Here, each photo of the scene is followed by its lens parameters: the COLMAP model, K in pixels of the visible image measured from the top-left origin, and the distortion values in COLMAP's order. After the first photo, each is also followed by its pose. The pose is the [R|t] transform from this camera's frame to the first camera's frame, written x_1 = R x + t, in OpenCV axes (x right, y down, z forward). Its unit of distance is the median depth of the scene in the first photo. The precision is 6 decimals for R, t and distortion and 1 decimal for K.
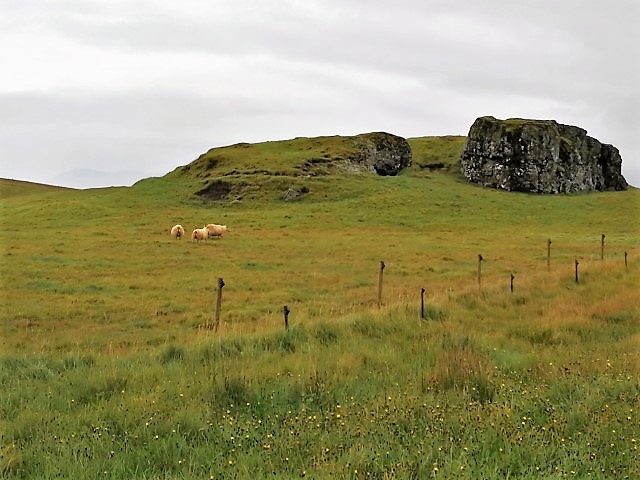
lens RADIAL K [[1245.1, 0, 319.8], [0, 1245.1, 240.4], [0, 0, 1]] dist [0.021150, 0.000000]
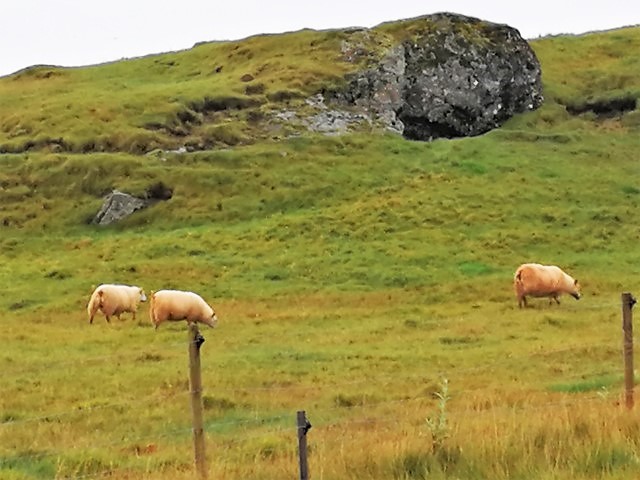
lens RADIAL K [[3034.5, 0, 320.1], [0, 3034.5, 239.8], [0, 0, 1]] dist [0.056054, 0.000000]
pose [[0.991805, -0.043029, -0.120293, 0.123656], [0.039295, 0.998675, -0.033237, 0.001126], [0.121564, 0.028238, 0.992182, 0.191046]]
